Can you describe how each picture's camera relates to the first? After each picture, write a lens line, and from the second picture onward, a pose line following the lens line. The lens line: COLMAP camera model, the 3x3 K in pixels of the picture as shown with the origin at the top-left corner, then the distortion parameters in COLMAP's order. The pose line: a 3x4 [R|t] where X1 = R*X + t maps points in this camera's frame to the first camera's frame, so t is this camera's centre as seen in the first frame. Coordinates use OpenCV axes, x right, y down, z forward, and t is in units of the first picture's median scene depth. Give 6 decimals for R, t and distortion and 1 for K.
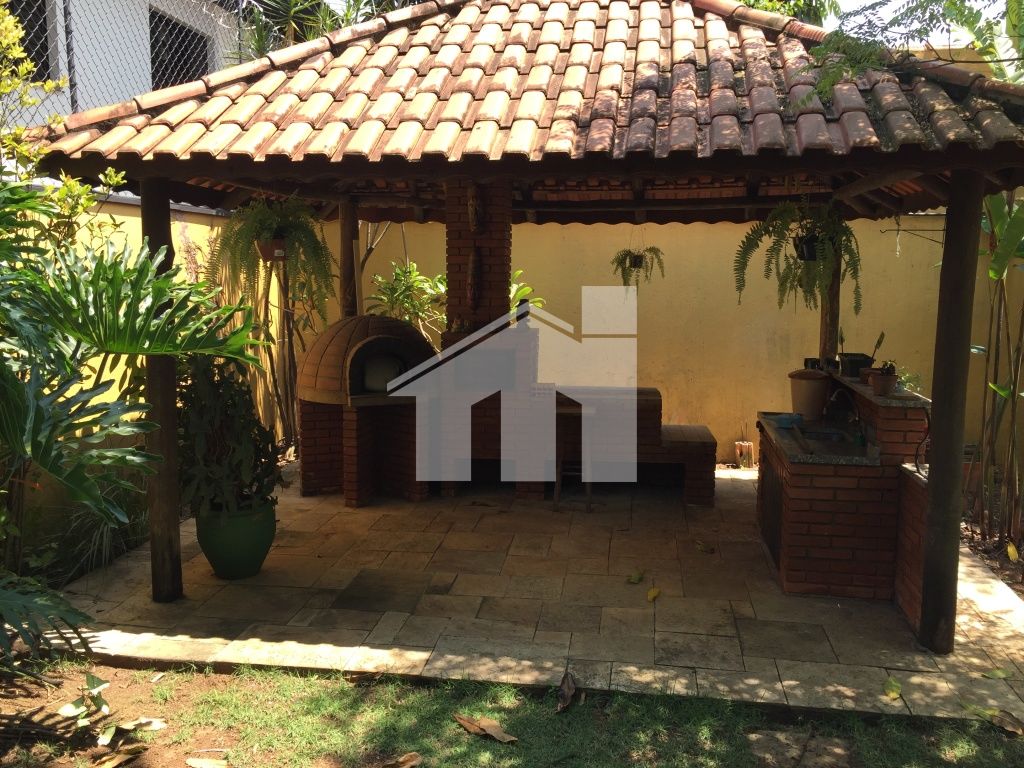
lens RADIAL K [[881.6, 0, 513.1], [0, 881.6, 384.2], [0, 0, 1]] dist [0.046105, 0.009034]
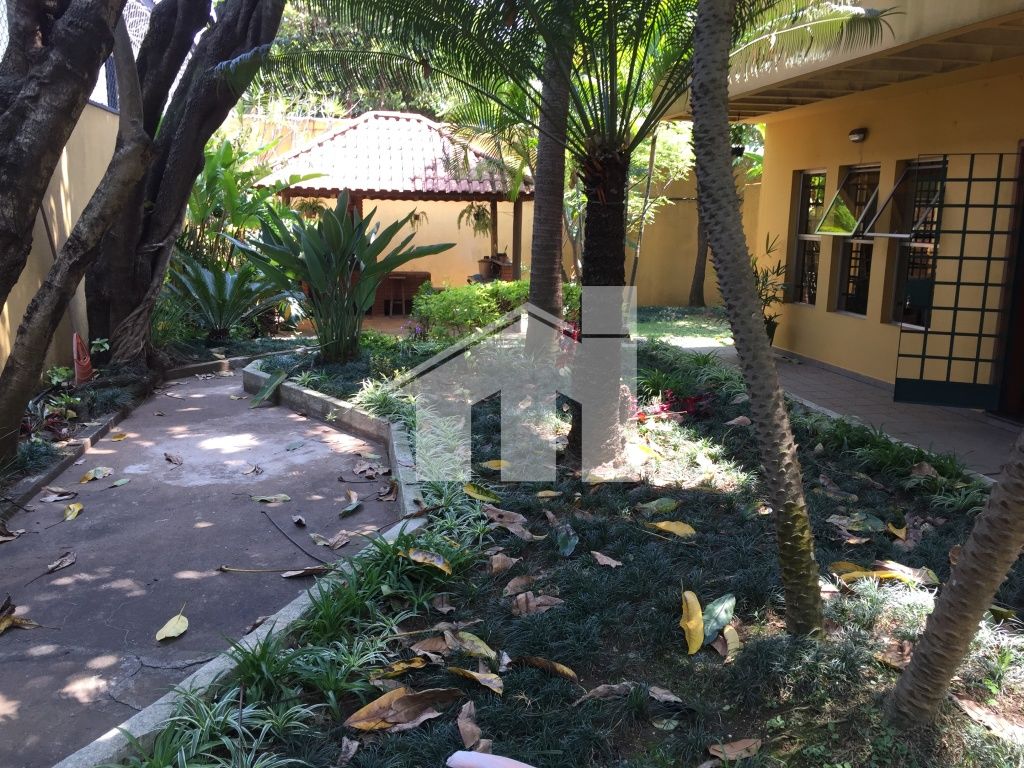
lens RADIAL K [[881.6, 0, 511.9], [0, 881.6, 383.2], [0, 0, 1]] dist [0.046105, 0.009034]
pose [[0.952985, -0.057094, 0.297592, -0.596459], [0.037328, 0.996728, 0.071688, 0.248072], [-0.300711, -0.057209, 0.951998, -2.338934]]
